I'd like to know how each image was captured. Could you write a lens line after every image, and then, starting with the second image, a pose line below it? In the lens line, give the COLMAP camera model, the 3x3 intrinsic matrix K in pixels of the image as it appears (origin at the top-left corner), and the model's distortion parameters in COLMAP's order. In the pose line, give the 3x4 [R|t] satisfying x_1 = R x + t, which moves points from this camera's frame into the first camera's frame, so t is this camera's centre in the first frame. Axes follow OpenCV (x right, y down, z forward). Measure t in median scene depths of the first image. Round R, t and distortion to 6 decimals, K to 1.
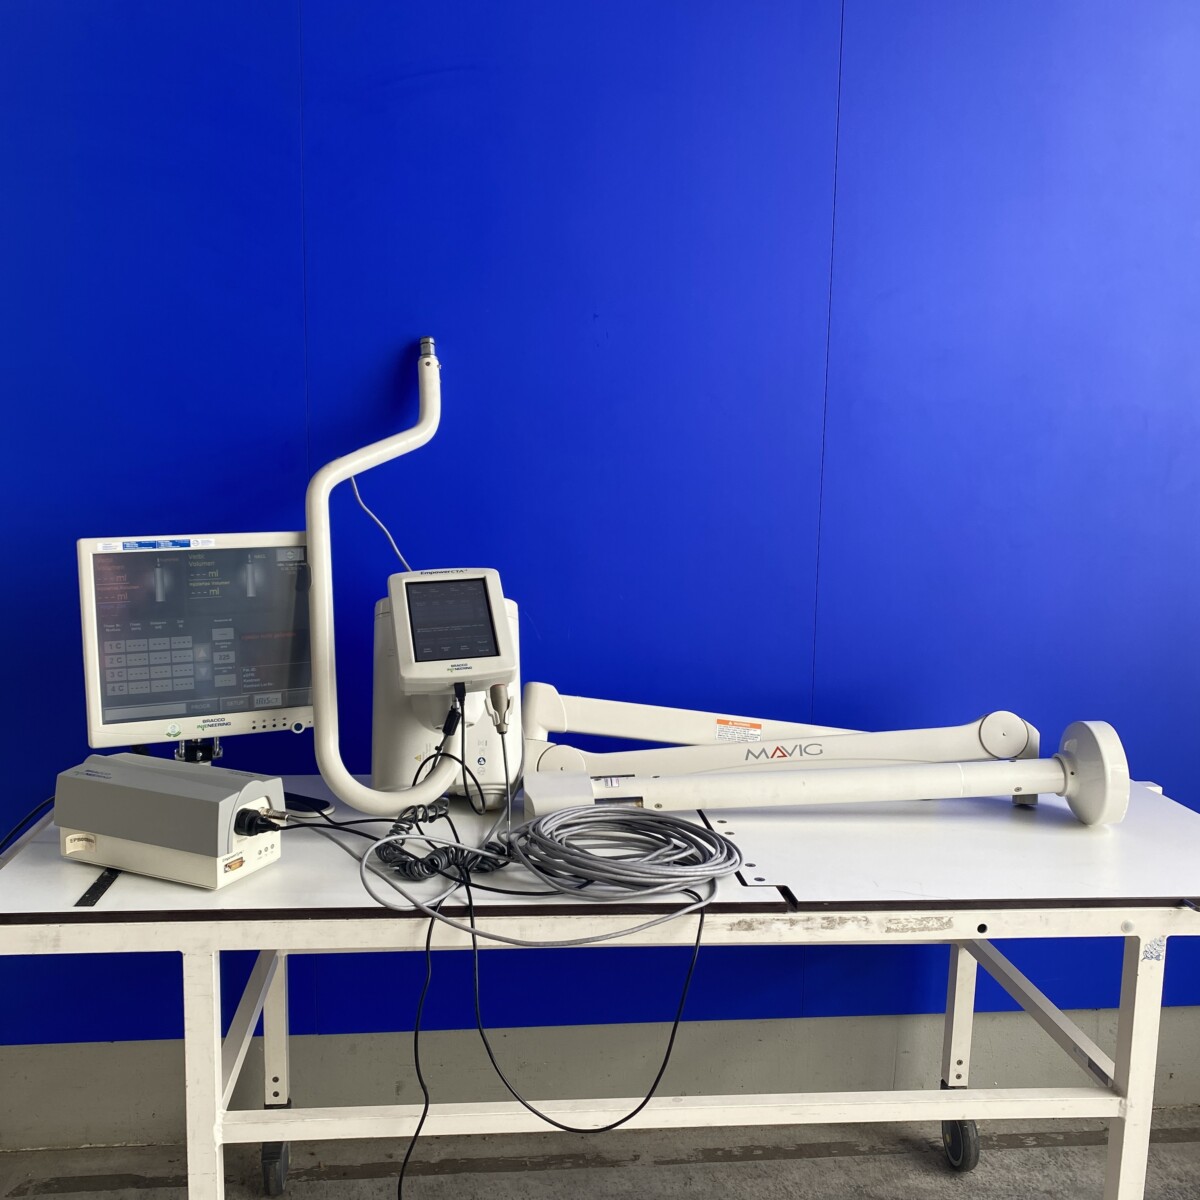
lens RADIAL K [[1185.5, 0, 589.8], [0, 1185.5, 600.5], [0, 0, 1]] dist [0.030846, 0.000000]
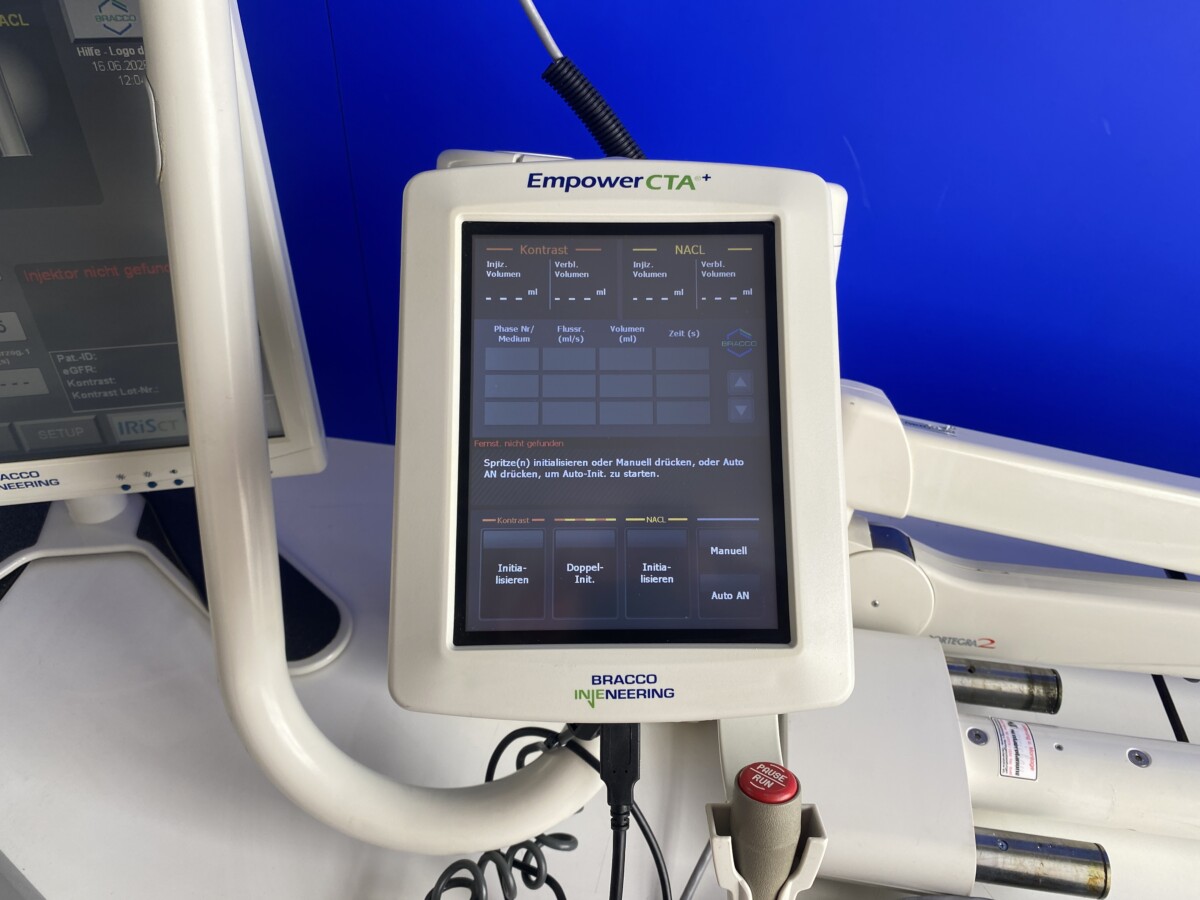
lens RADIAL K [[928.5, 0, 599.1], [0, 928.5, 450.4], [0, 0, 1]] dist [0.014249, 0.003018]
pose [[0.976483, 0.165472, -0.138207, -0.090842], [-0.062228, 0.830077, 0.554166, -0.088277], [0.206421, -0.532533, 0.820852, 0.815060]]
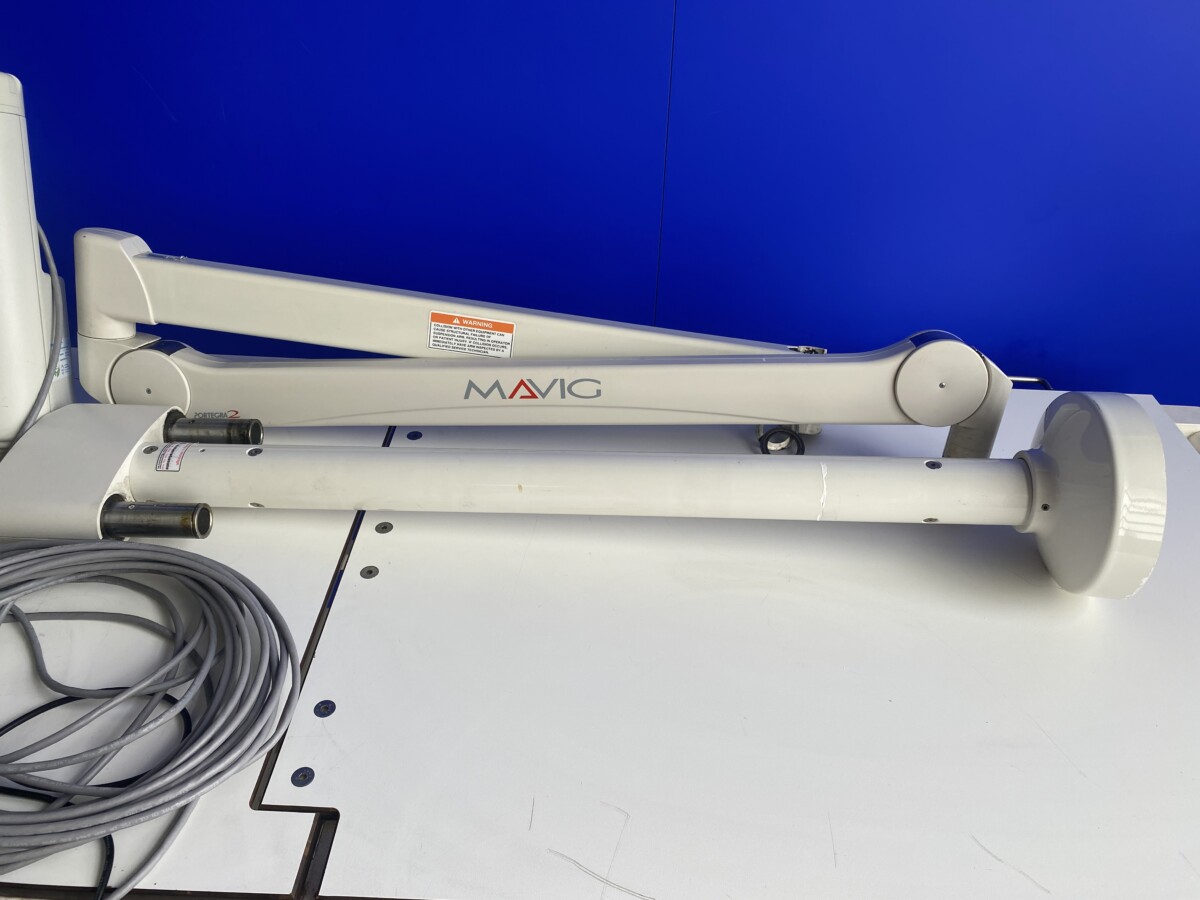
lens RADIAL K [[906.0, 0, 636.2], [0, 906.0, 408.8], [0, 0, 1]] dist [0.005266, 0.020100]
pose [[0.994539, 0.068394, -0.078832, 0.272575], [-0.025571, 0.892006, 0.451299, -0.063213], [0.101184, -0.446819, 0.888884, 0.691228]]
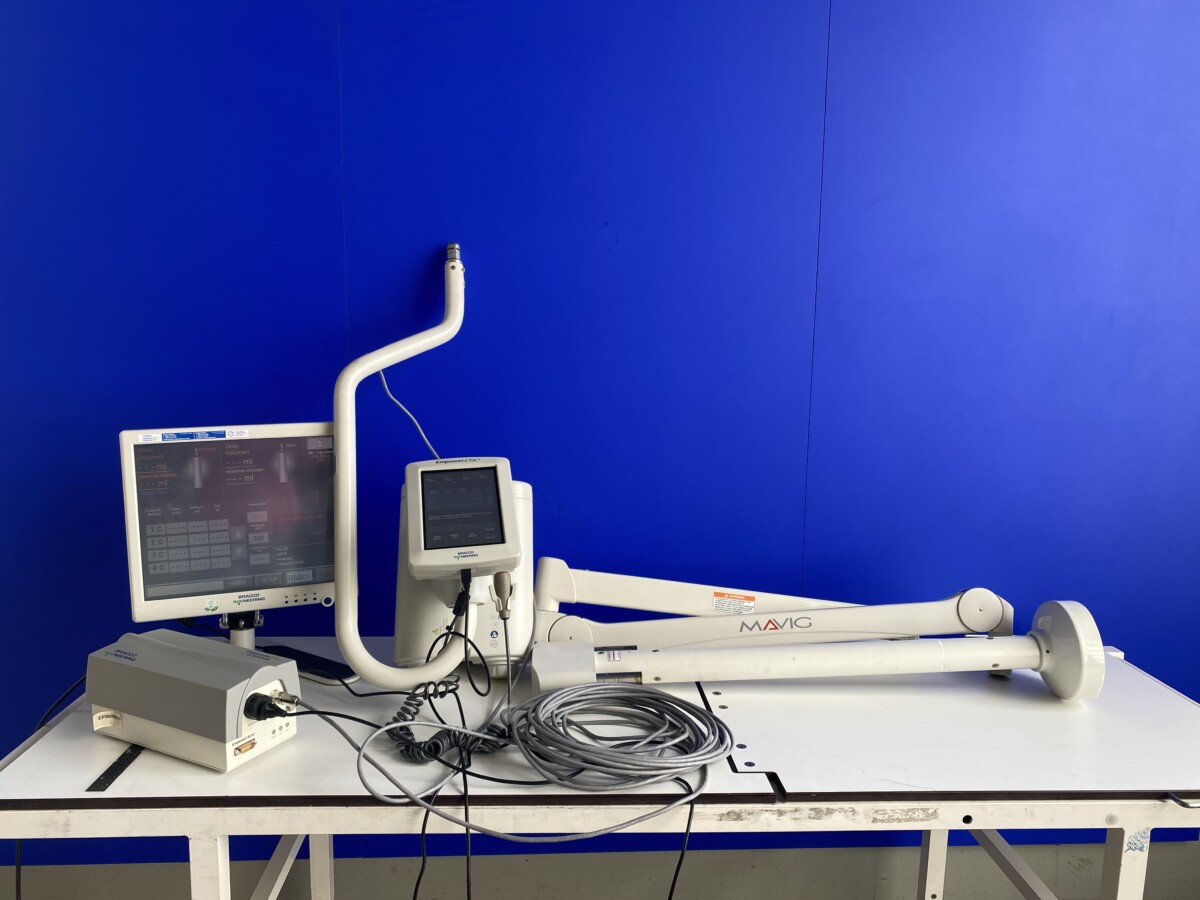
lens RADIAL K [[906.0, 0, 601.3], [0, 906.0, 451.5], [0, 0, 1]] dist [0.005266, 0.020100]
pose [[0.999348, 0.003493, -0.035935, 0.037284], [-0.003299, 0.999980, 0.005437, -0.038134], [0.035954, -0.005315, 0.999339, 0.185676]]
